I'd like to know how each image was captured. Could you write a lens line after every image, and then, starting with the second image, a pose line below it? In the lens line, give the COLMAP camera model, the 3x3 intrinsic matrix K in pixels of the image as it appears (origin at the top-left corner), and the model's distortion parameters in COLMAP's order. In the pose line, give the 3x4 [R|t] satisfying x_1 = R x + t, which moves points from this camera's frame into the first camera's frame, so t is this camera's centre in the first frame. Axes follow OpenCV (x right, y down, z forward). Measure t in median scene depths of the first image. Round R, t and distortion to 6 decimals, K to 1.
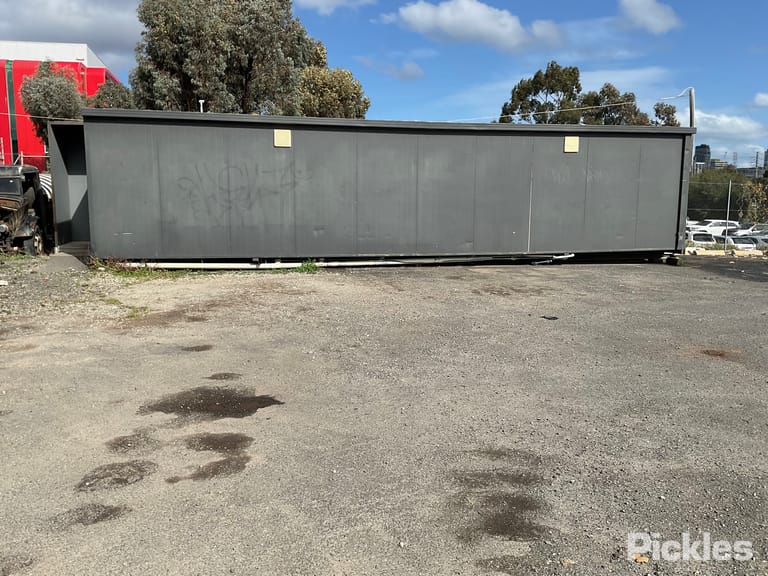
lens RADIAL K [[643.4, 0, 380.8], [0, 643.4, 287.6], [0, 0, 1]] dist [0.113621, -0.208907]
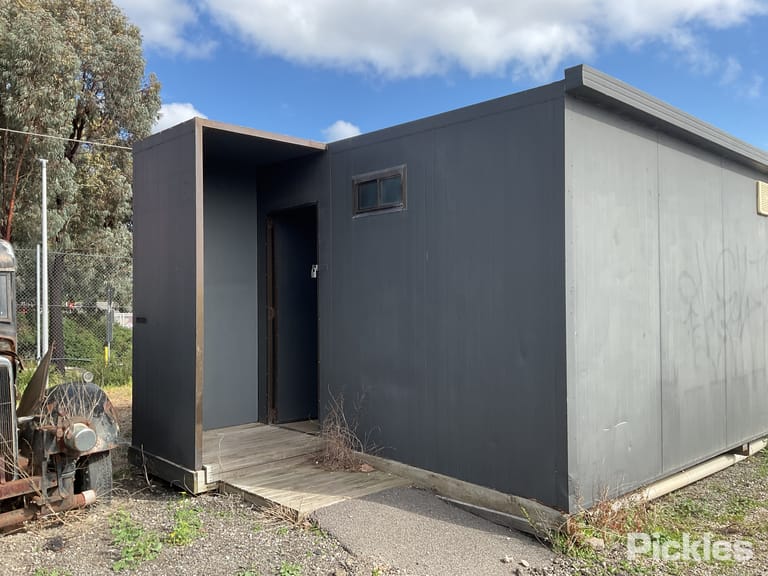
lens RADIAL K [[643.4, 0, 380.8], [0, 643.4, 287.6], [0, 0, 1]] dist [0.113621, -0.208907]
pose [[0.856955, 0.001416, 0.515389, -0.662850], [0.082619, 0.986687, -0.140085, -0.113037], [-0.508725, 0.162628, 0.845429, 0.722487]]
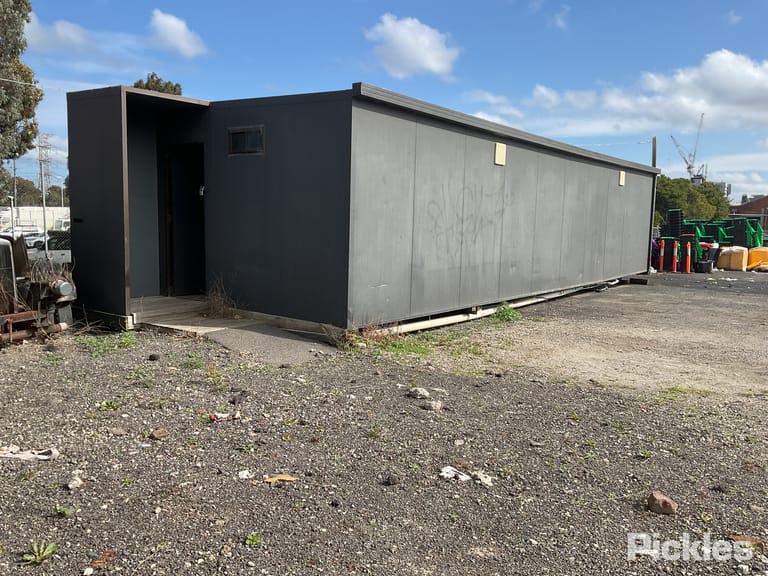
lens RADIAL K [[643.4, 0, 380.8], [0, 643.4, 287.6], [0, 0, 1]] dist [0.113621, -0.208907]
pose [[0.747411, -0.059047, 0.661733, -0.782933], [0.074298, 0.997223, 0.005065, -0.081193], [-0.660194, 0.045380, 0.749723, 0.503454]]
